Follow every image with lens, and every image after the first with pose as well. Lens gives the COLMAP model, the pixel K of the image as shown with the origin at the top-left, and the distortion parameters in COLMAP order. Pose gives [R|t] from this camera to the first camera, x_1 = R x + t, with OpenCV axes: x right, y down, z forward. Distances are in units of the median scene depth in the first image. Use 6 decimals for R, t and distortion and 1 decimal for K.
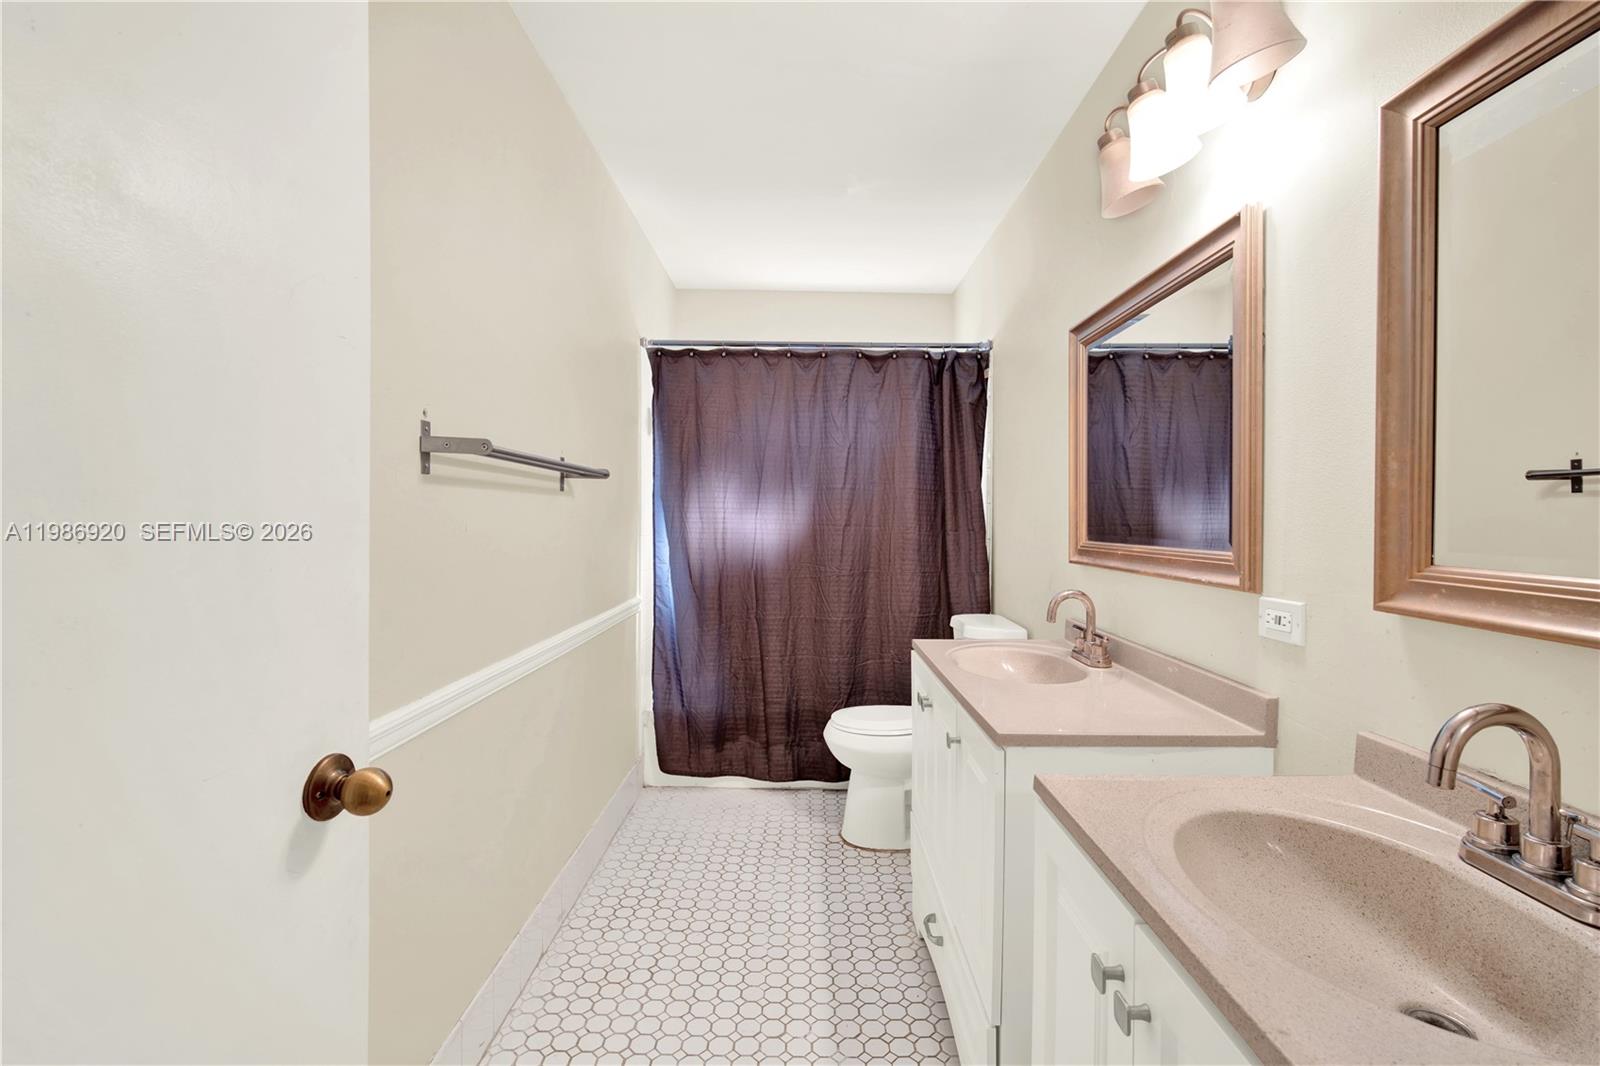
lens RADIAL K [[718.3, 0, 799.7], [0, 718.3, 527.0], [0, 0, 1]] dist [-0.012301, 0.002509]
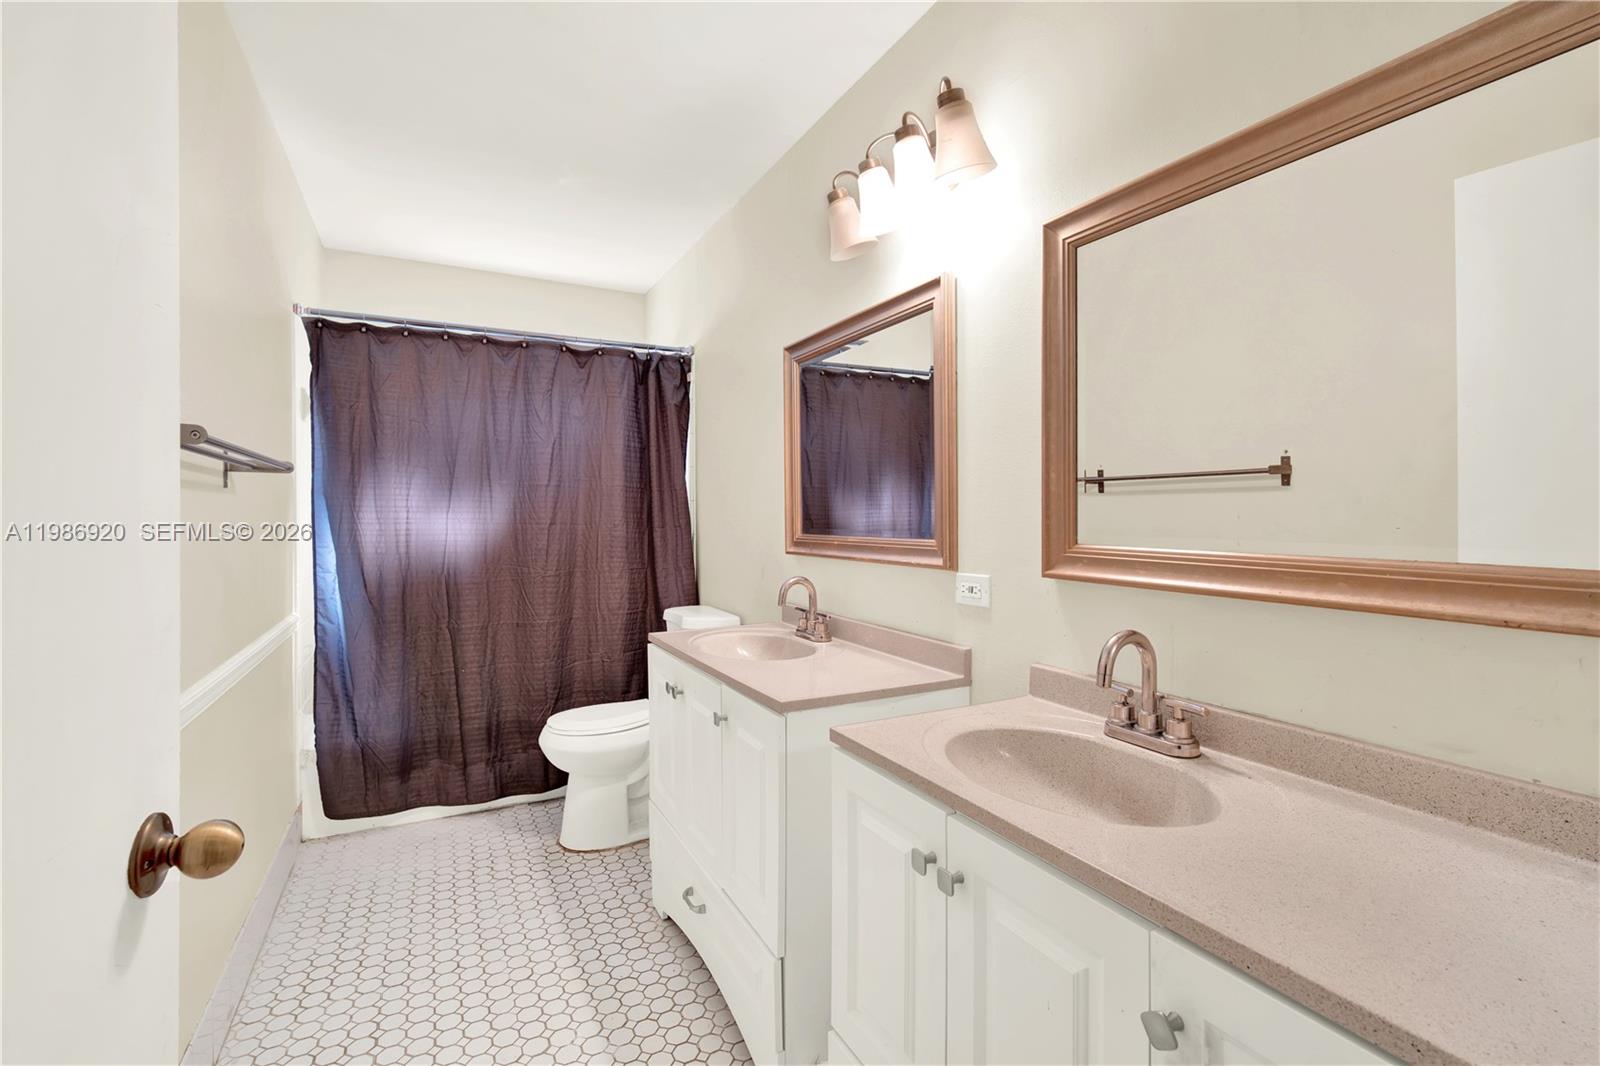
lens RADIAL K [[718.3, 0, 814.3], [0, 718.3, 523.8], [0, 0, 1]] dist [-0.012301, 0.002509]
pose [[0.884243, -0.017130, 0.466714, -0.116747], [0.016846, 0.999847, 0.004783, -0.001751], [-0.466724, 0.003633, 0.884396, -0.024710]]
